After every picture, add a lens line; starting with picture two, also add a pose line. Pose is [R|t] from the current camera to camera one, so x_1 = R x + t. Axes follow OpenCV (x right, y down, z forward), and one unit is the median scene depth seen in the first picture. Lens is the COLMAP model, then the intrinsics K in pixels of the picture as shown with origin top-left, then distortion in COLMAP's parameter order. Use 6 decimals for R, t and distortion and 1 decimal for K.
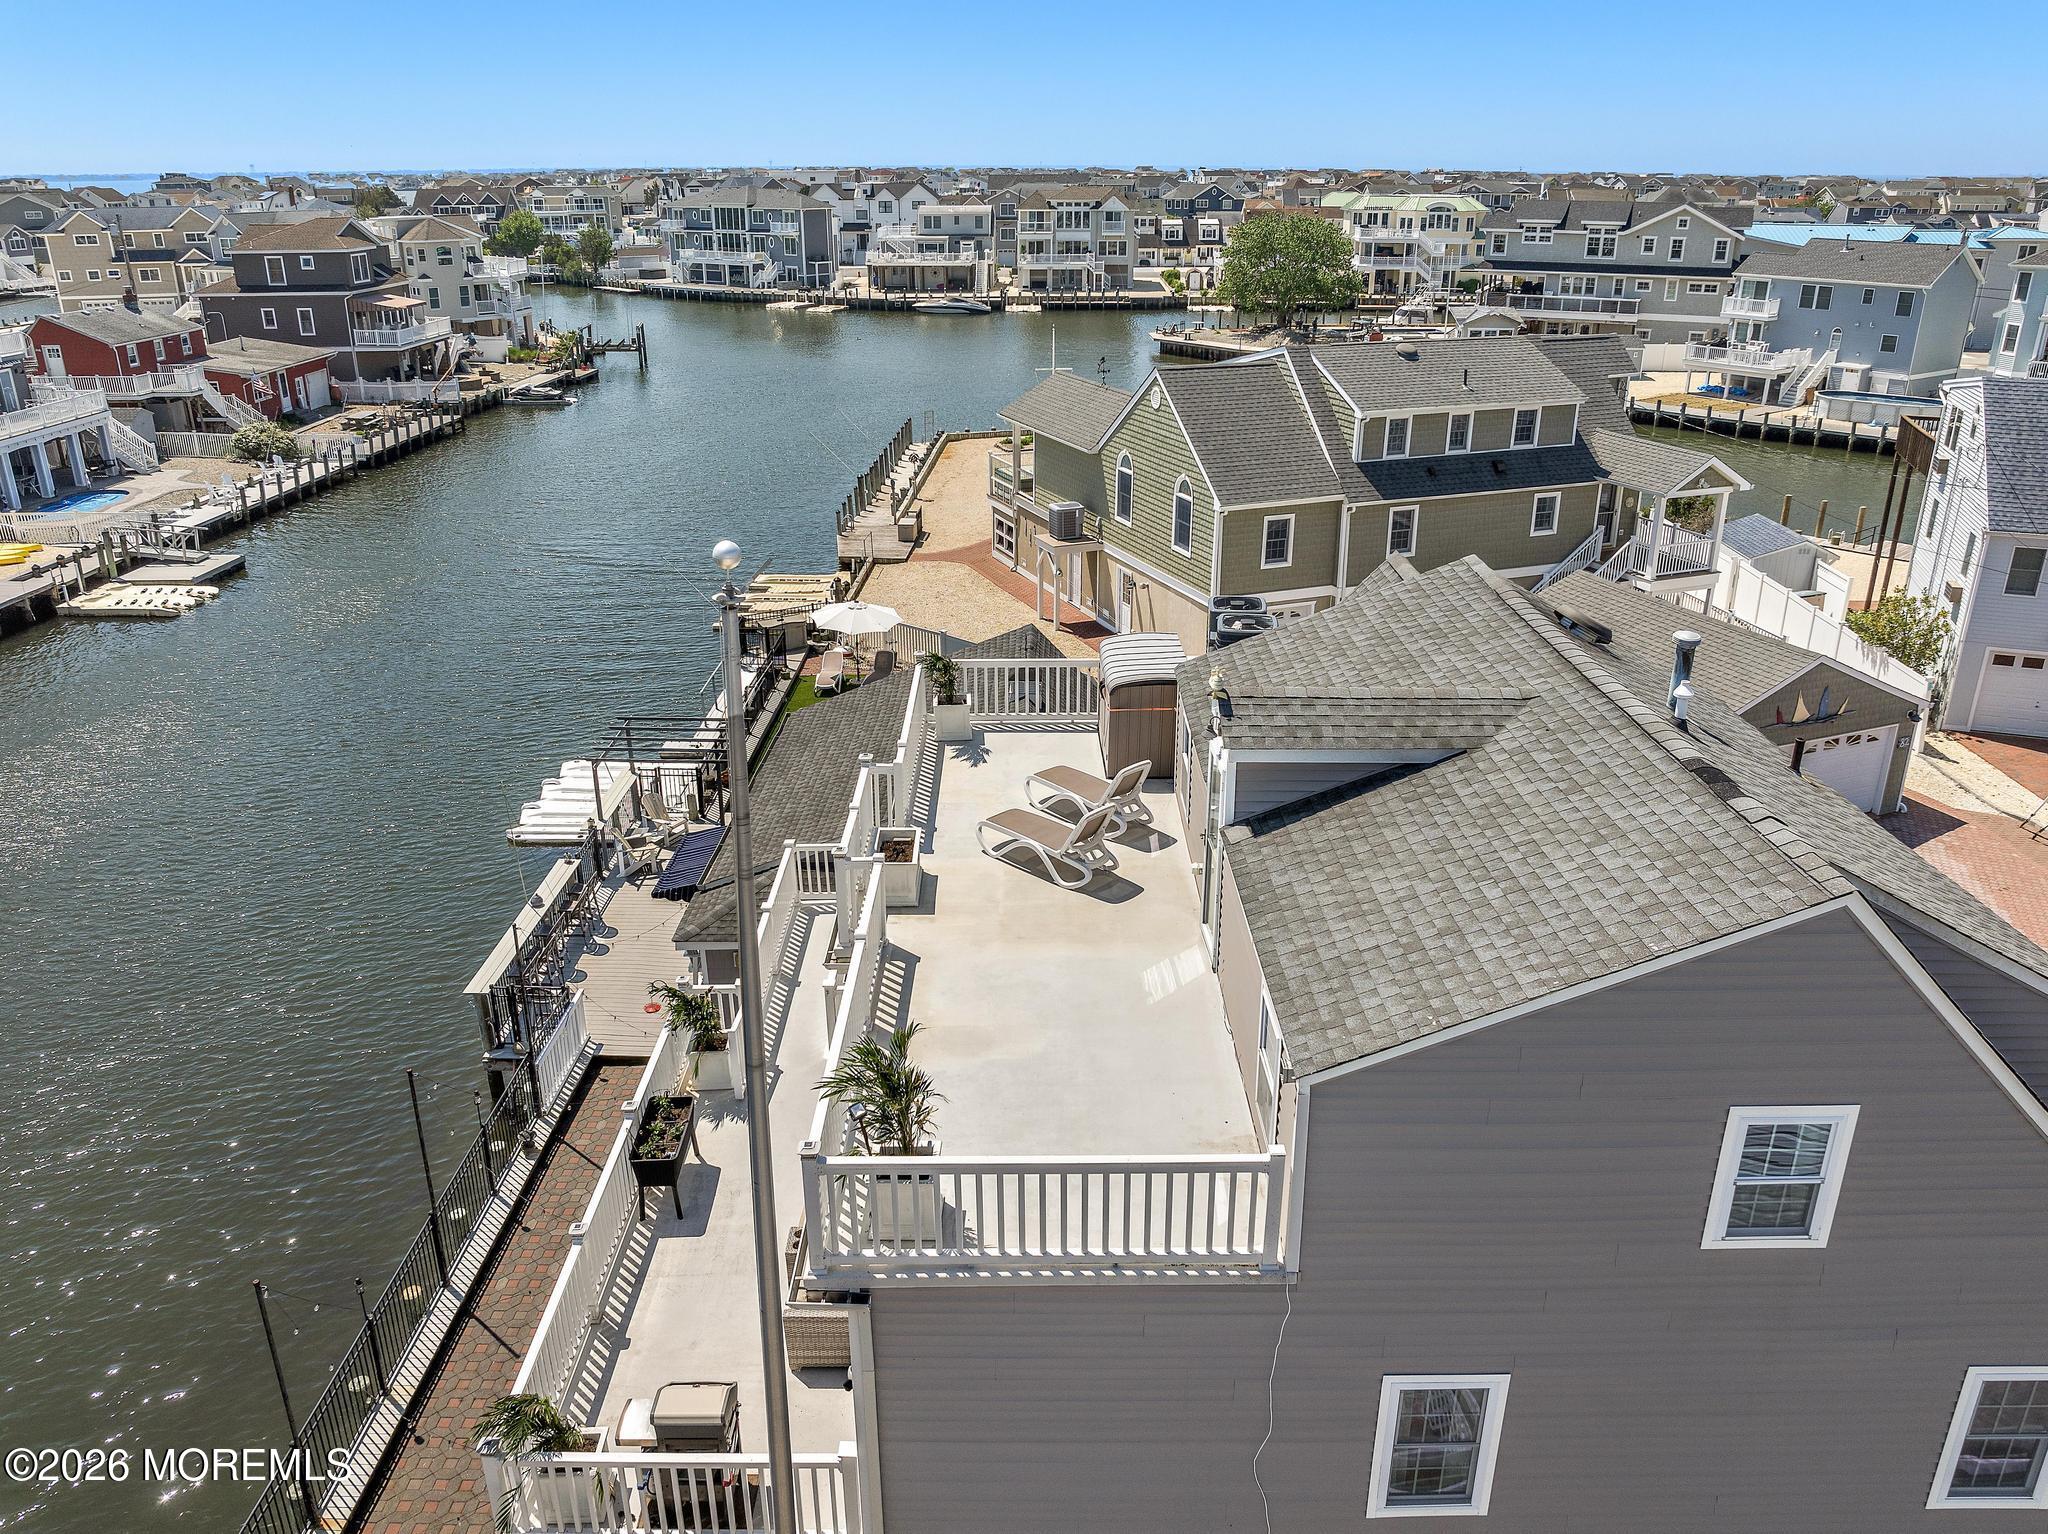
lens RADIAL K [[1489.6, 0, 1032.2], [0, 1489.6, 765.5], [0, 0, 1]] dist [-0.044172, 0.007195]
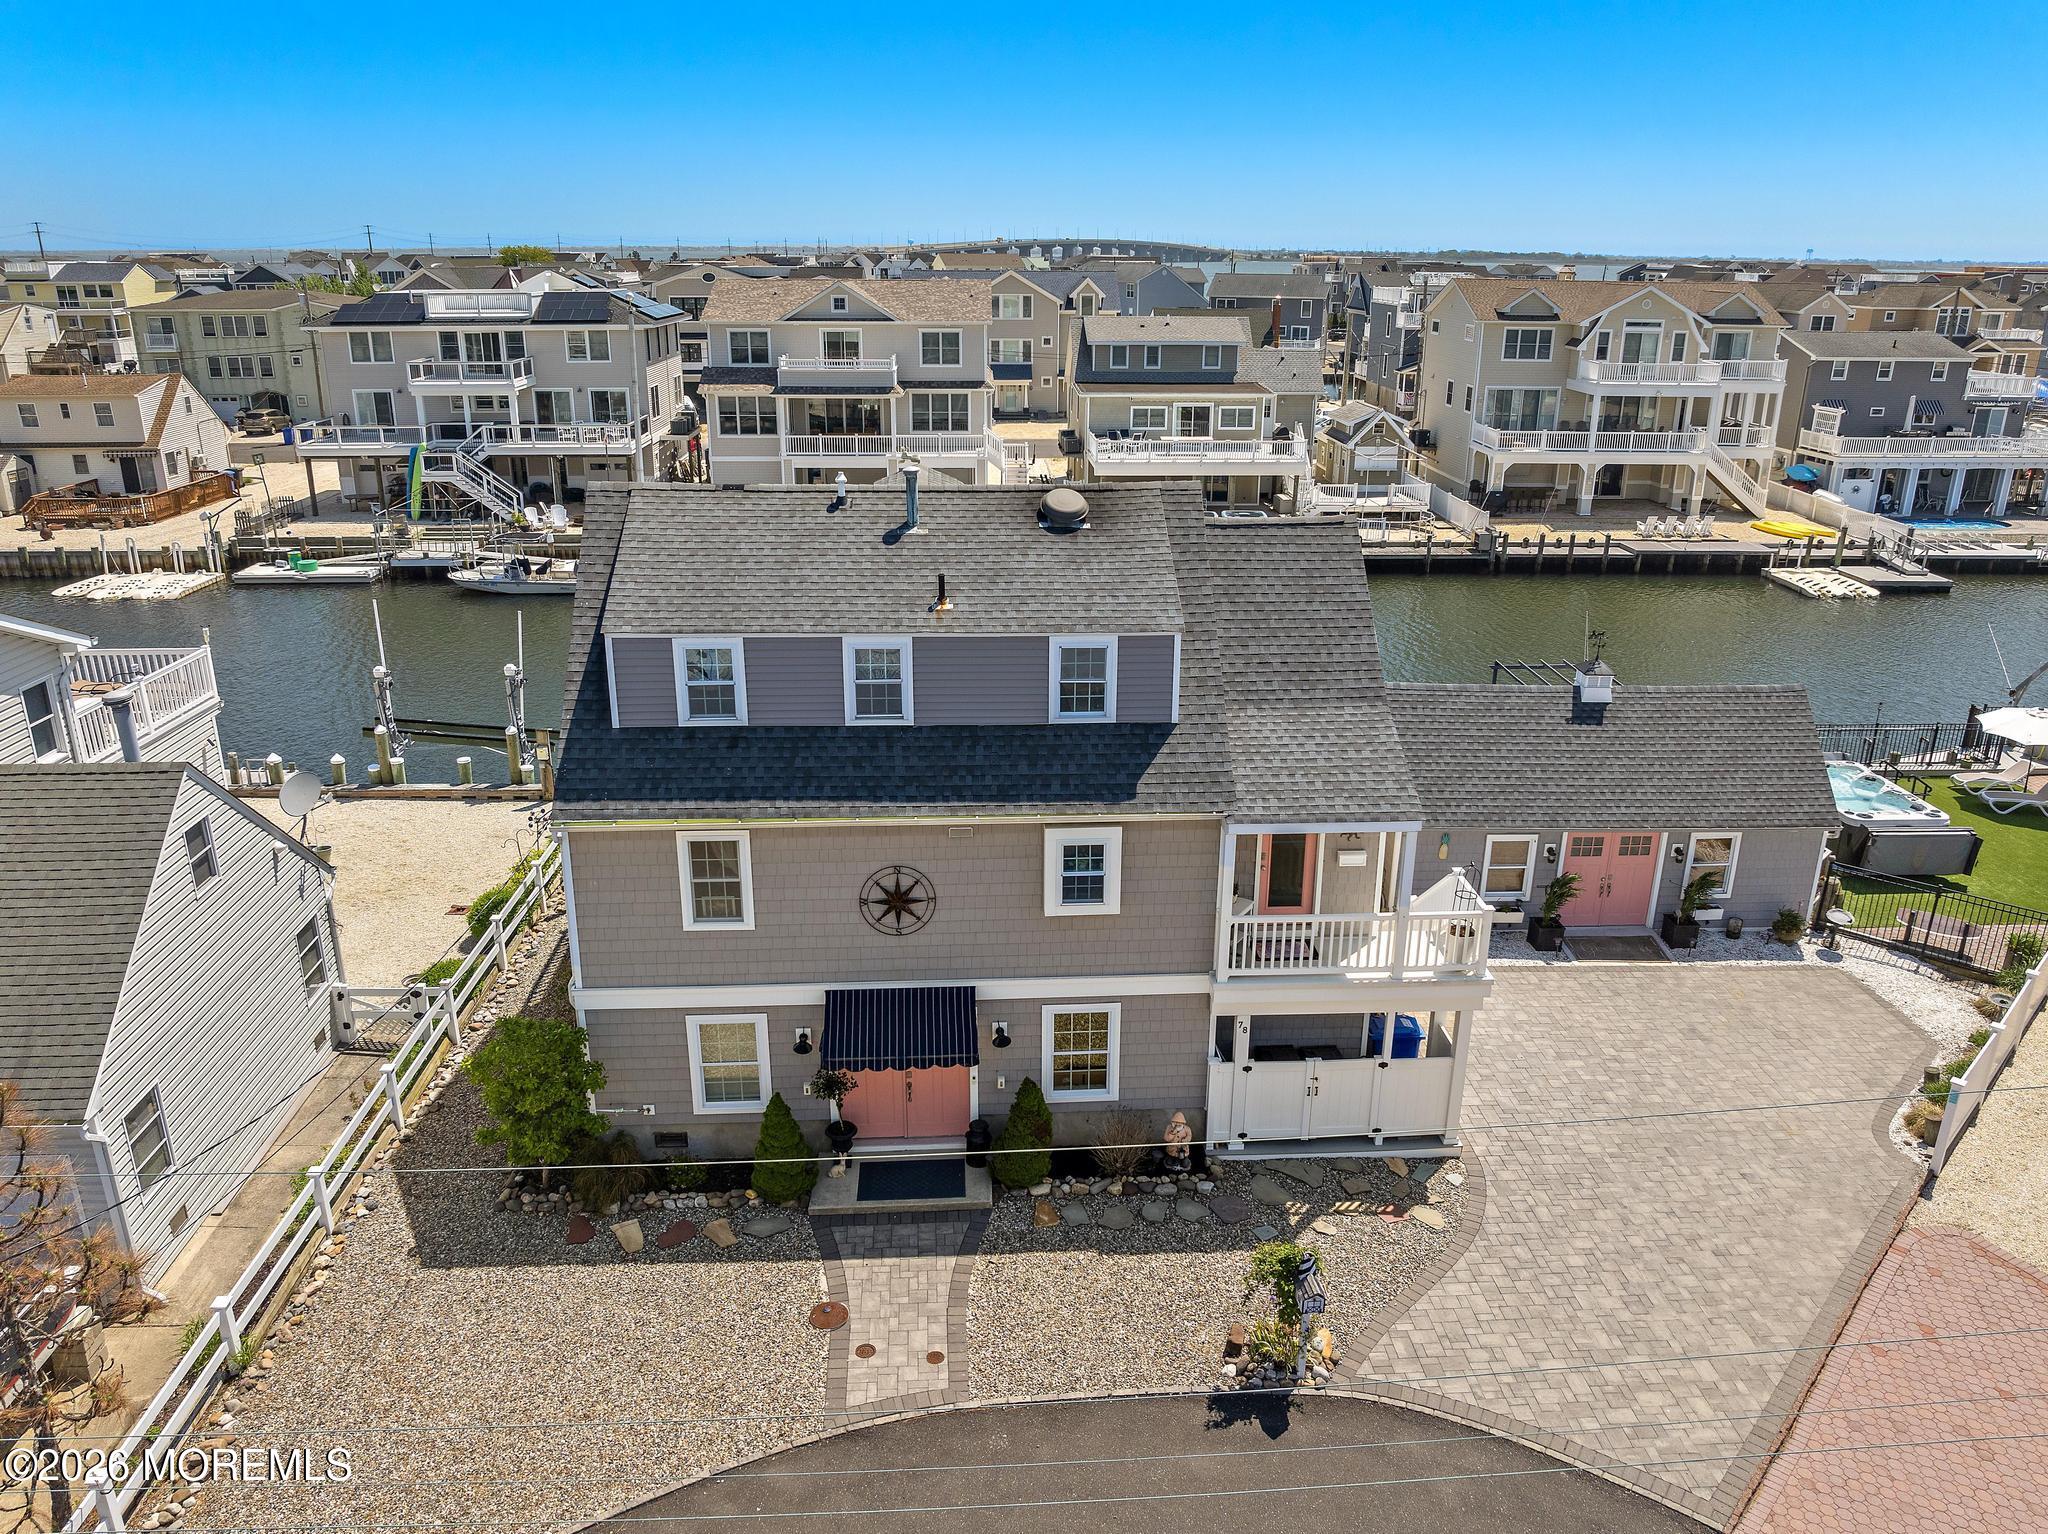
lens RADIAL K [[1452.0, 0, 1029.5], [0, 1452.0, 763.6], [0, 0, 1]] dist [-0.037110, 0.005823]
pose [[0.061545, 0.335436, -0.940050, 0.245692], [-0.381305, 0.878300, 0.288438, -0.036825], [0.922398, 0.340694, 0.181959, 0.118574]]
